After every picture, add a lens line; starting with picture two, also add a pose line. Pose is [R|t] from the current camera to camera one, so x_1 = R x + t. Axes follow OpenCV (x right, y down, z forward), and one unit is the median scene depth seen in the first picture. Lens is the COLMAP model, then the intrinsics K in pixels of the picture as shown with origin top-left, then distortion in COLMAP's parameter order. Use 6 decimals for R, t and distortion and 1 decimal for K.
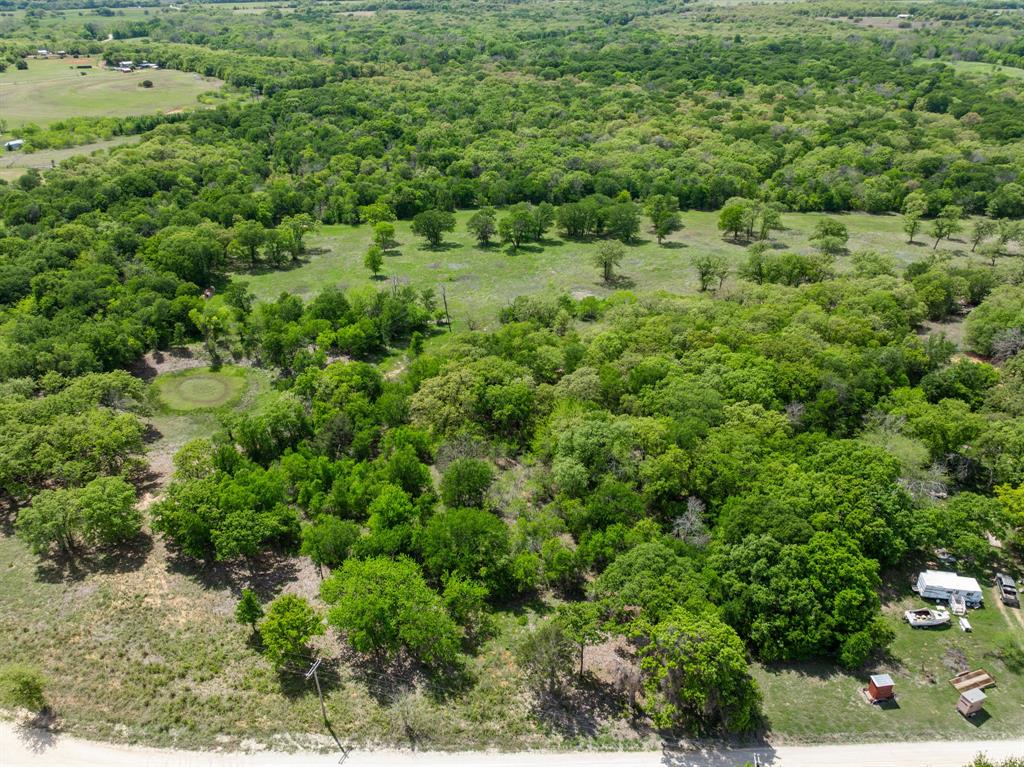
lens RADIAL K [[717.5, 0, 516.4], [0, 717.5, 379.3], [0, 0, 1]] dist [-0.038356, 0.023376]
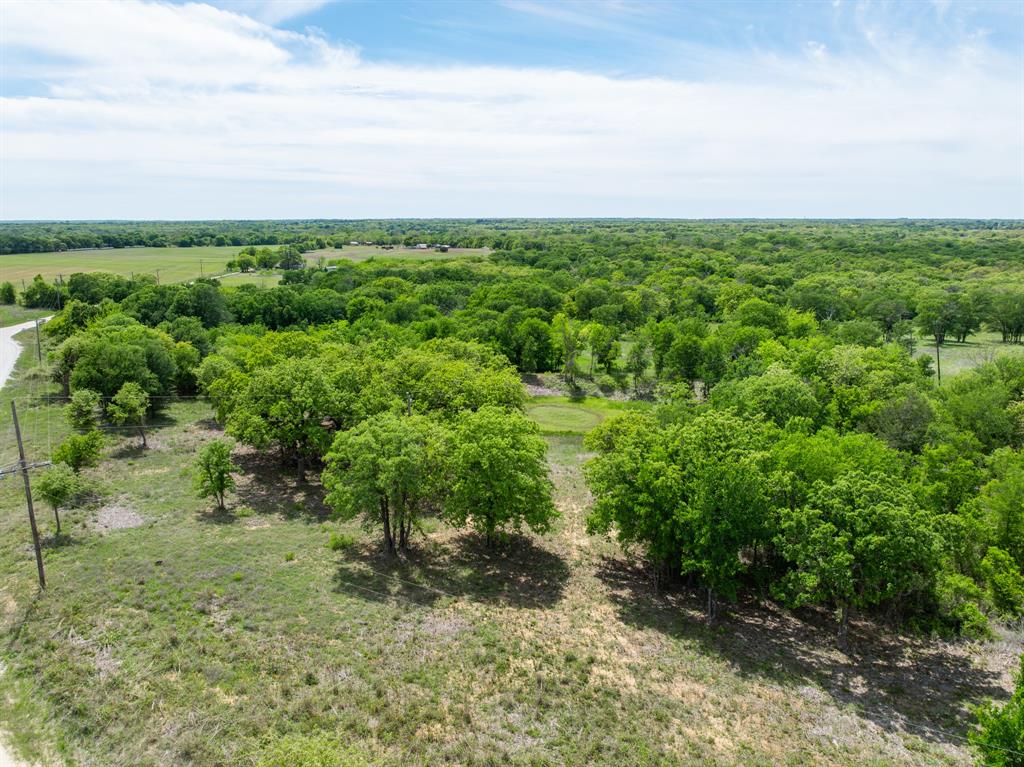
lens RADIAL K [[717.5, 0, 511.4], [0, 717.5, 386.2], [0, 0, 1]] dist [-0.038356, 0.023376]
pose [[0.950596, 0.062451, -0.304085, -0.328864], [-0.149132, 0.950988, -0.270892, 0.198150], [0.272264, 0.302857, 0.913318, 0.429150]]
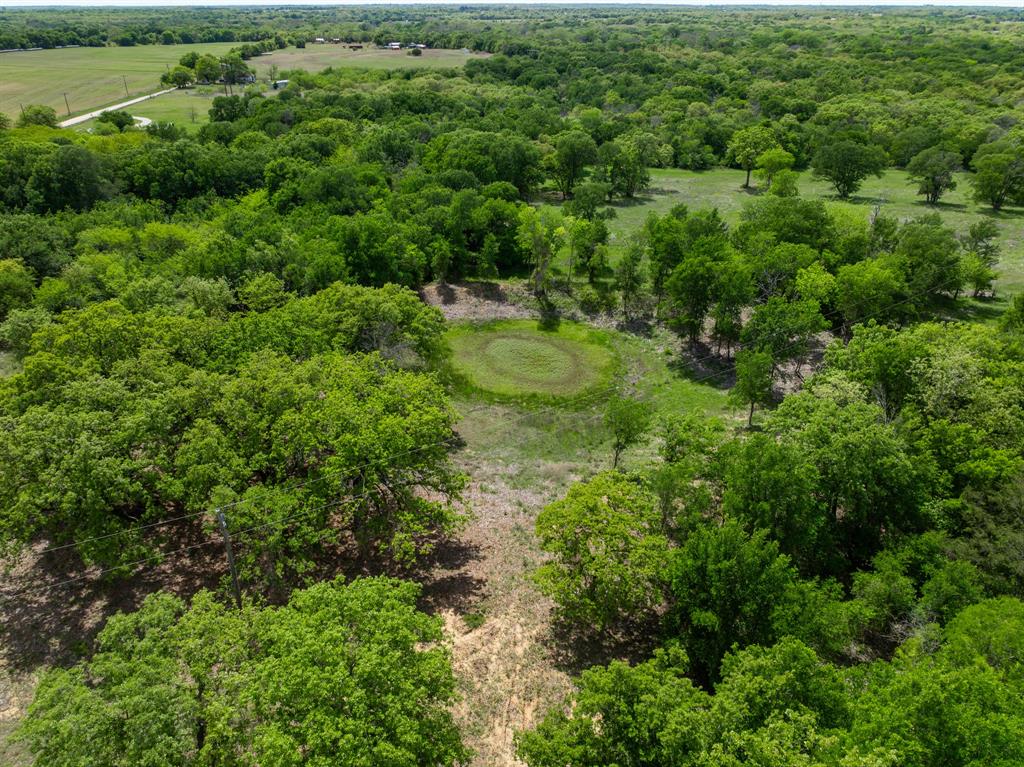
lens RADIAL K [[717.5, 0, 509.9], [0, 717.5, 382.5], [0, 0, 1]] dist [-0.038356, 0.023376]
pose [[0.954385, 0.134831, -0.266403, -0.363309], [-0.145041, 0.989244, -0.018936, 0.047709], [0.260985, 0.056712, 0.963676, 0.588332]]
